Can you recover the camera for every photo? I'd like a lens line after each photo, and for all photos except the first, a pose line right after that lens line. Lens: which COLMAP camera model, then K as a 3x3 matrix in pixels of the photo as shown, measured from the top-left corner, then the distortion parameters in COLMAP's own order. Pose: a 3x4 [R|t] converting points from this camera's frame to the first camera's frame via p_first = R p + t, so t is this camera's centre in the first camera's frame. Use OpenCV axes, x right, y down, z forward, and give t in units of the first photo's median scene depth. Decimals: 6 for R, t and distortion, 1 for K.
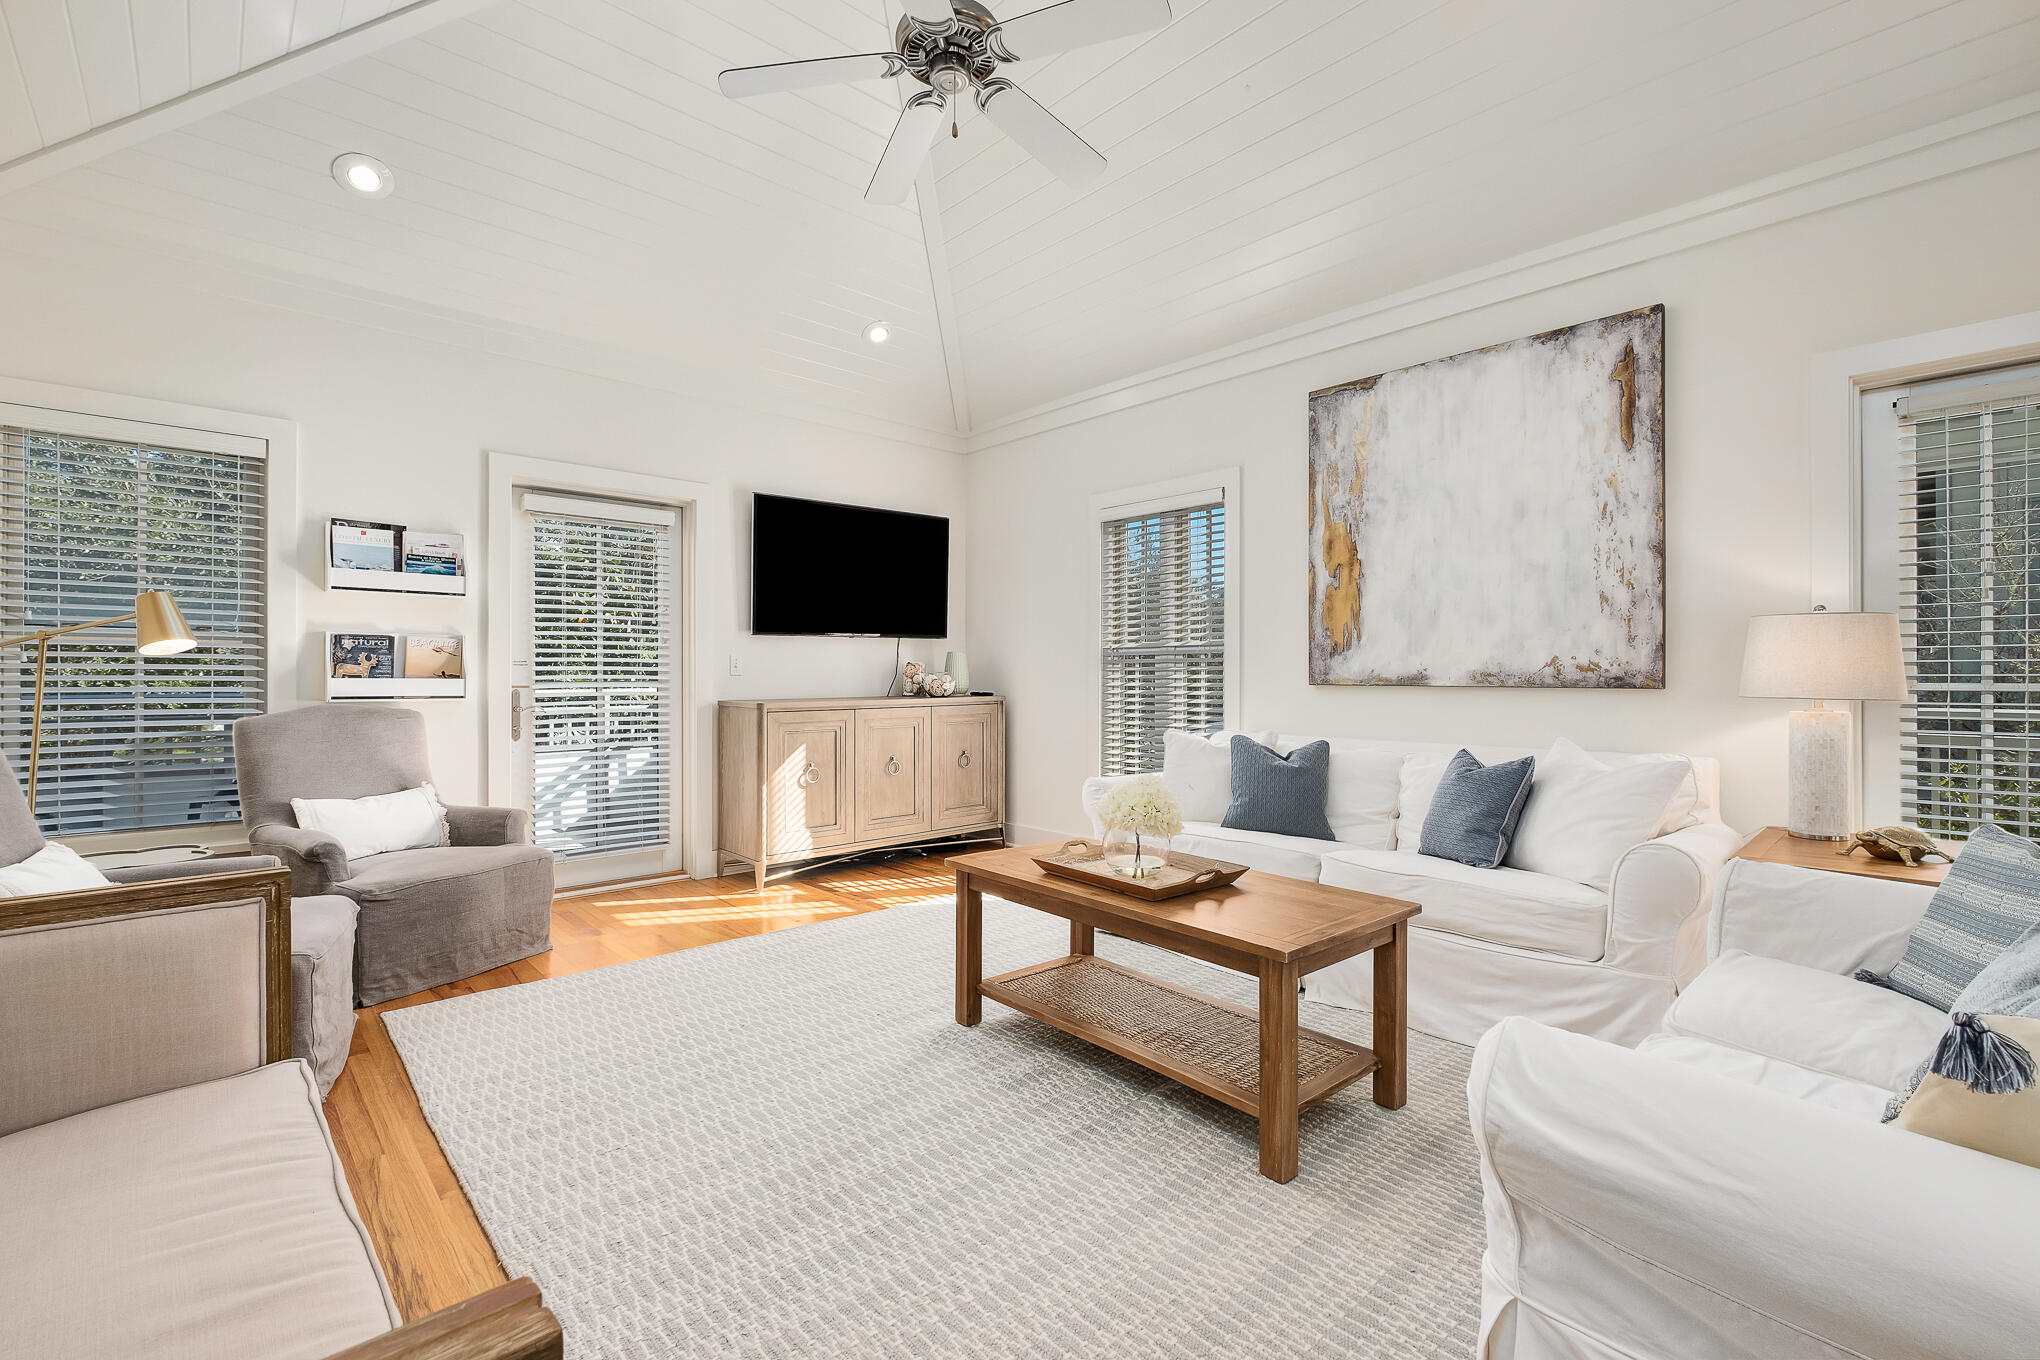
lens RADIAL K [[901.2, 0, 1013.4], [0, 901.2, 673.9], [0, 0, 1]] dist [-0.002170, -0.000960]
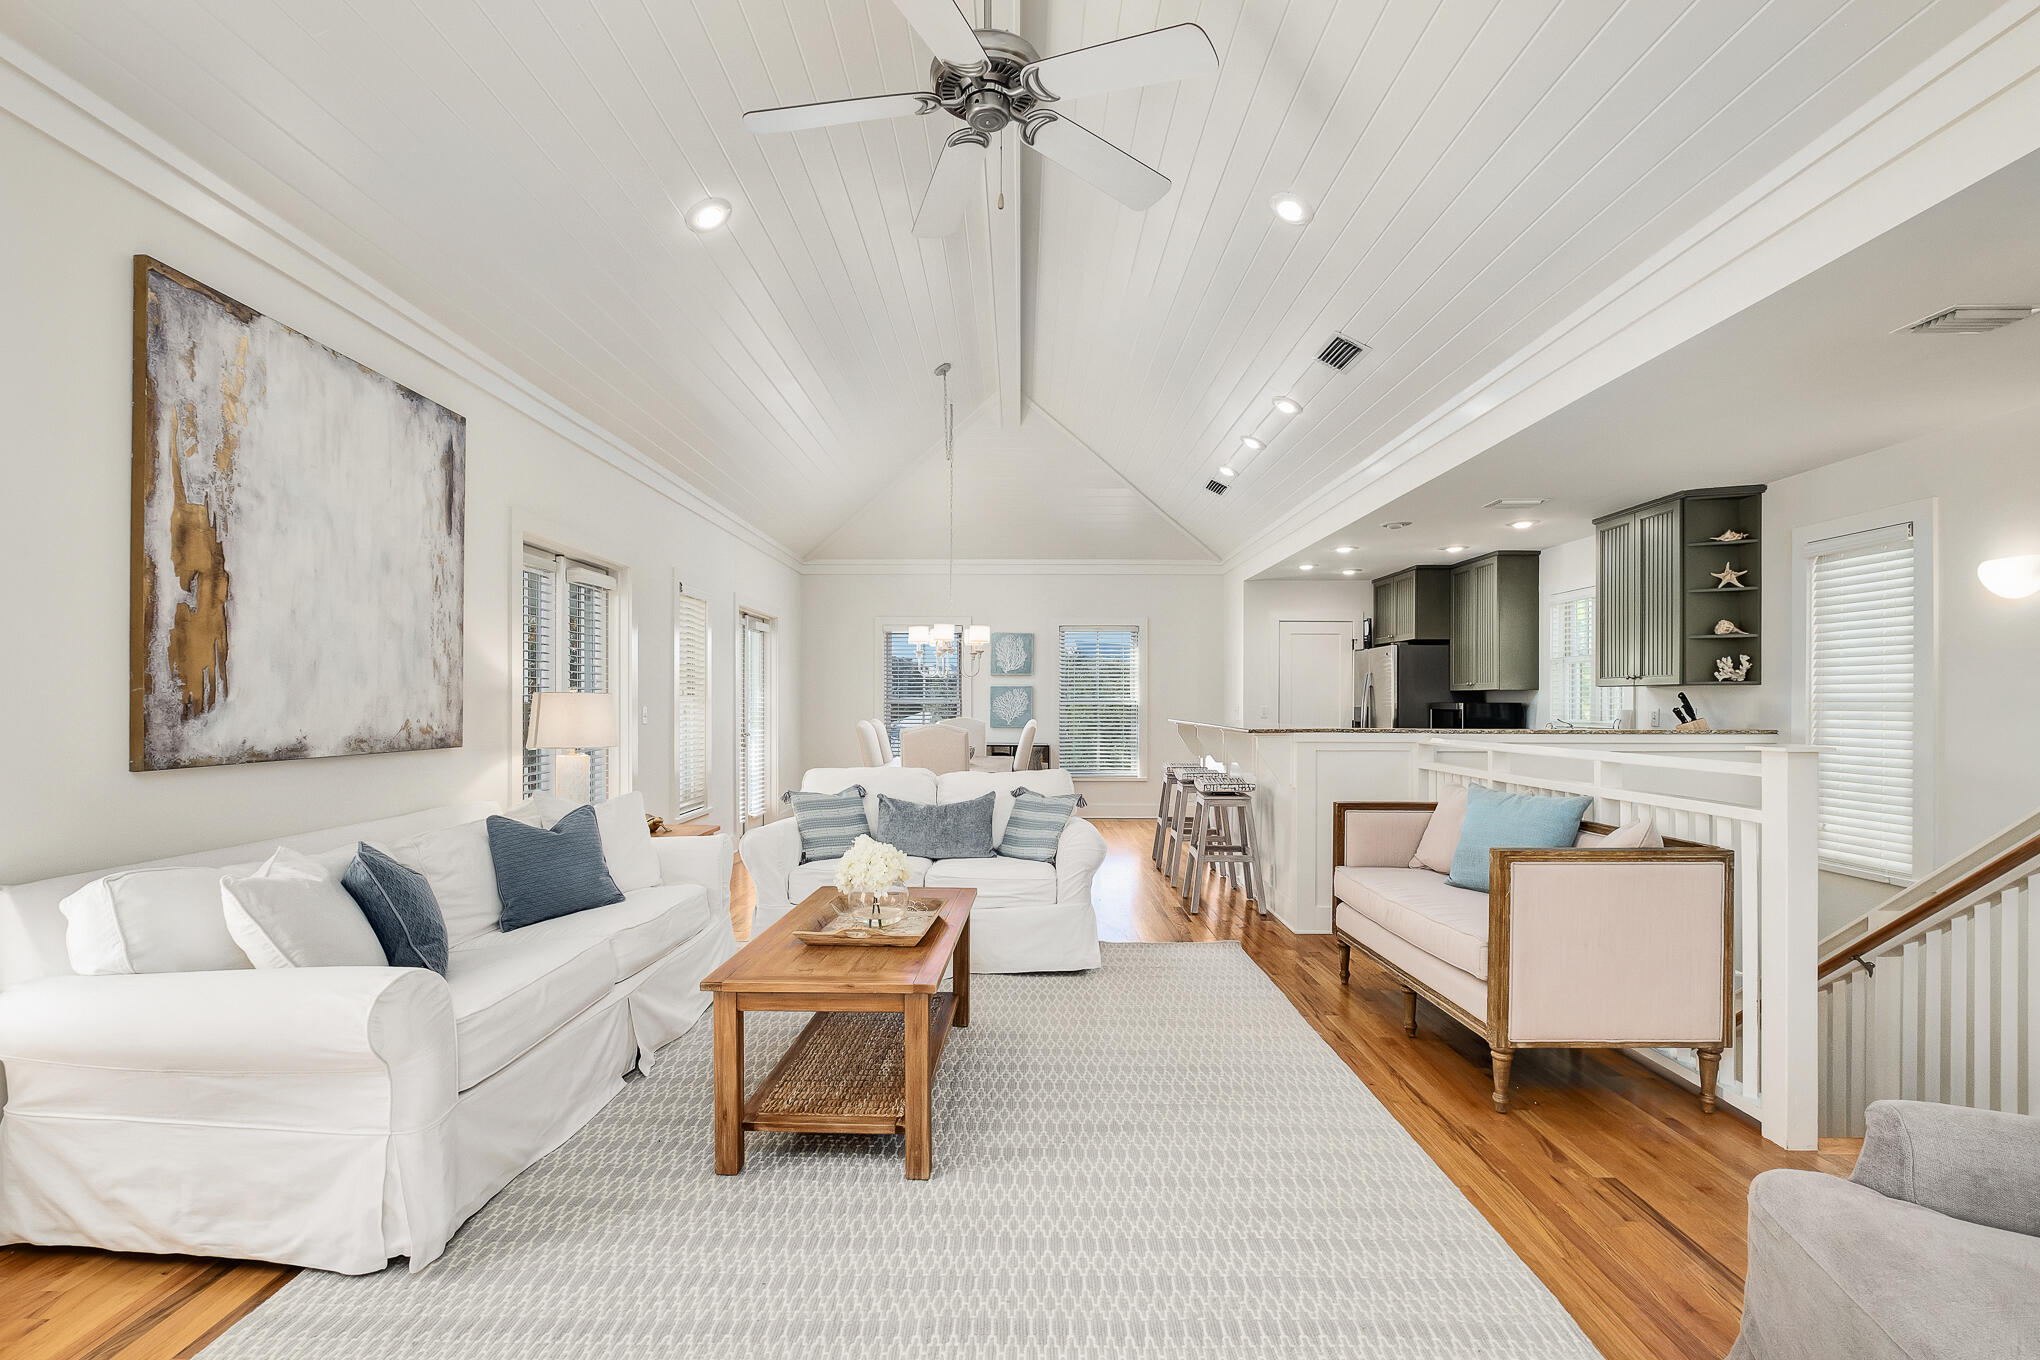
lens RADIAL K [[901.2, 0, 1014.8], [0, 901.2, 695.3], [0, 0, 1]] dist [-0.002170, -0.000960]
pose [[-0.734362, 0.003345, 0.678750, -0.494851], [-0.003539, 0.999955, -0.008757, -0.035359], [-0.678749, -0.008833, -0.734317, 1.131042]]
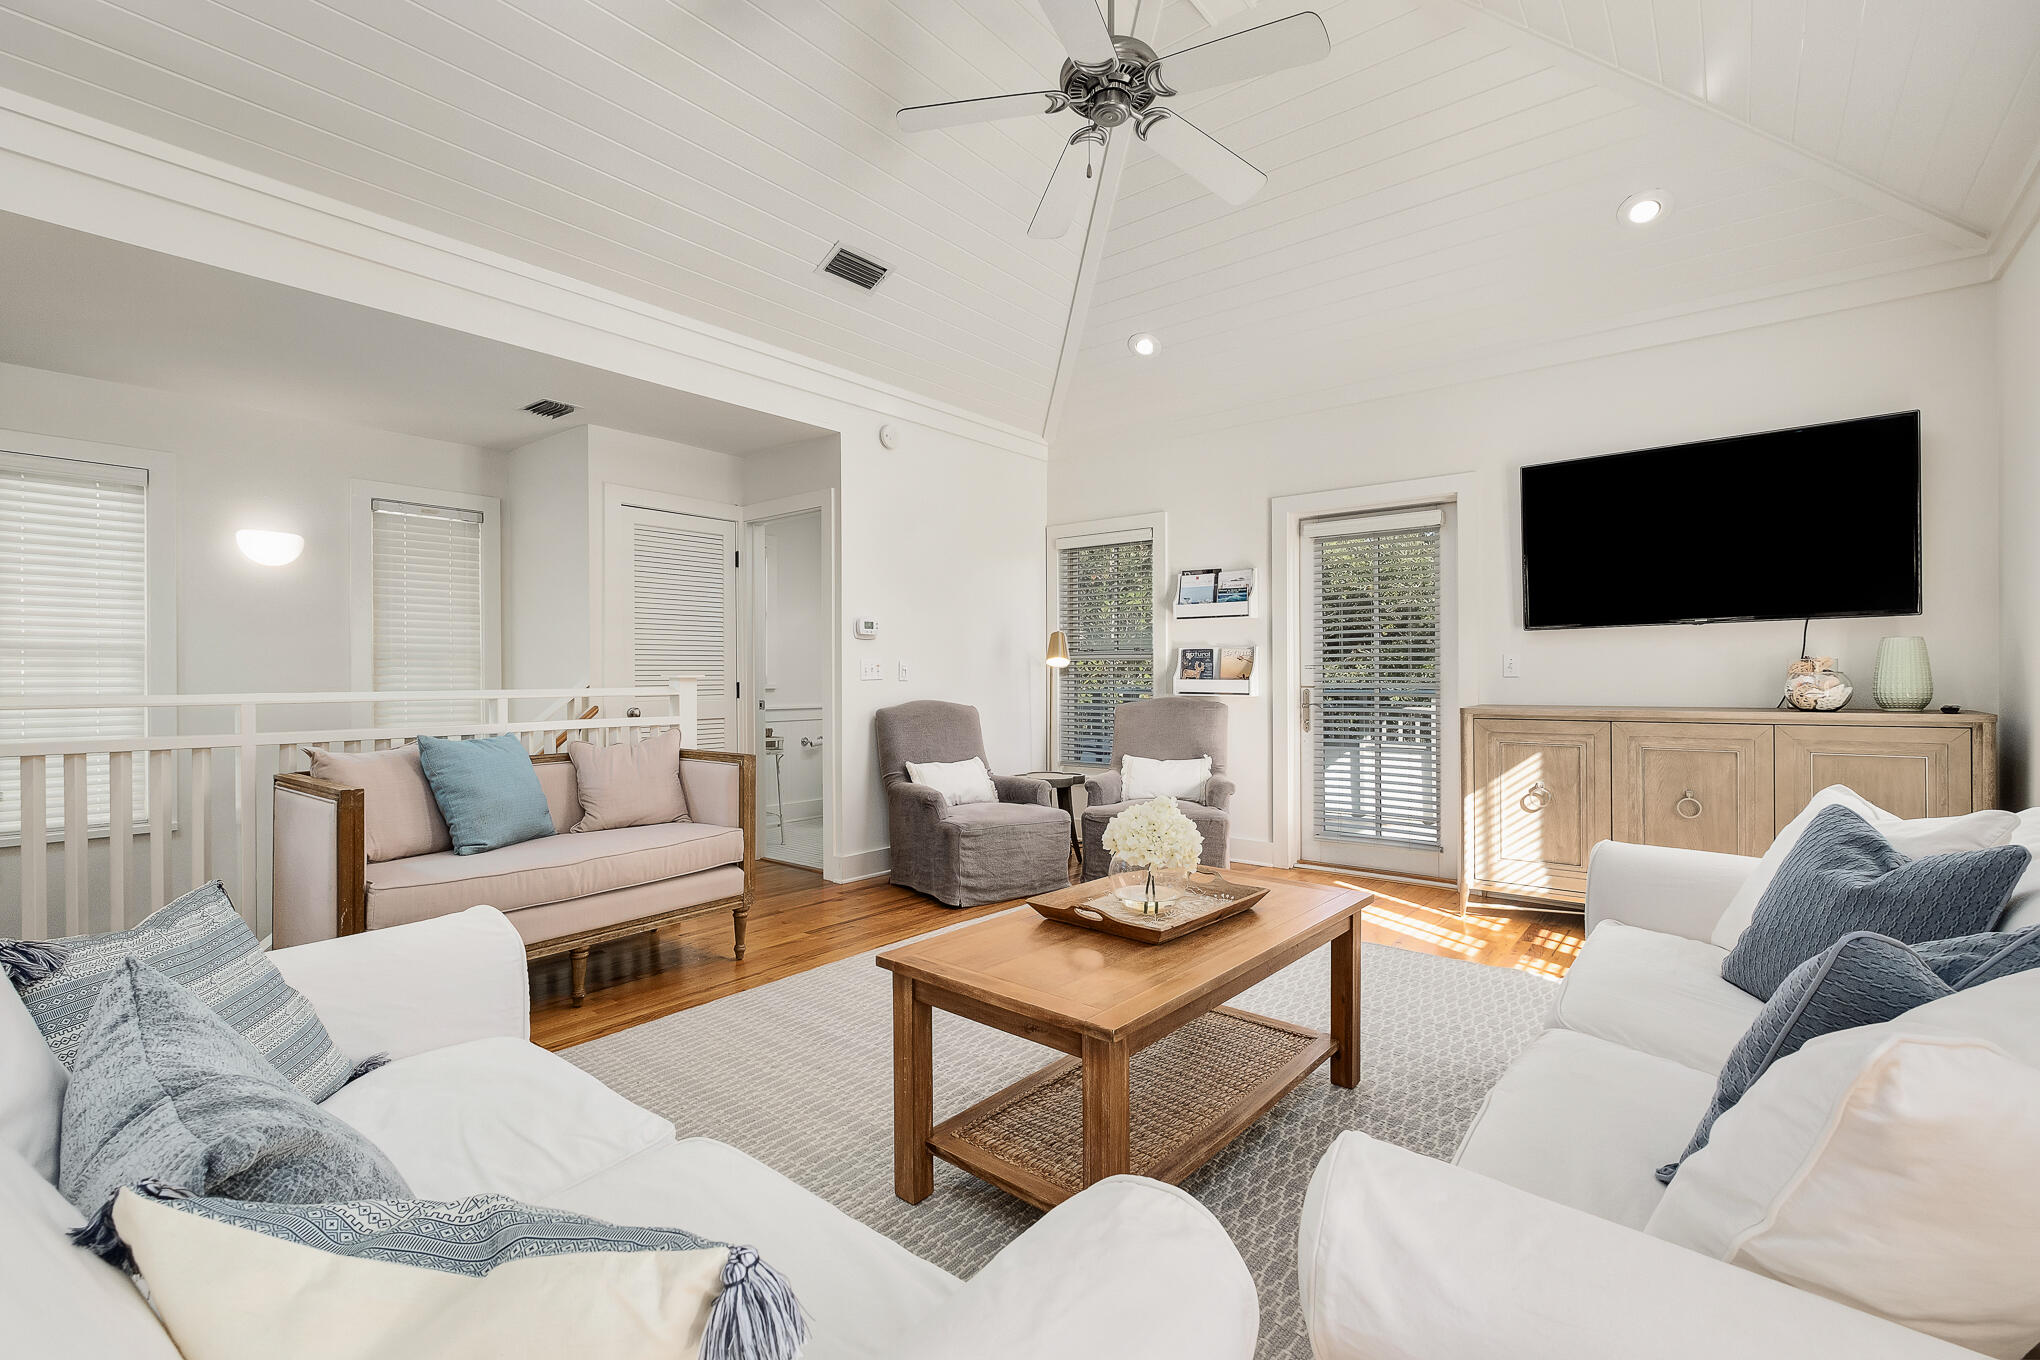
lens RADIAL K [[901.2, 0, 1021.1], [0, 901.2, 672.2], [0, 0, 1]] dist [-0.002170, -0.000960]
pose [[0.146286, -0.003022, -0.989238, 0.643422], [0.005032, 0.999985, -0.002311, -0.004688], [0.989230, -0.004640, 0.146299, 0.502055]]
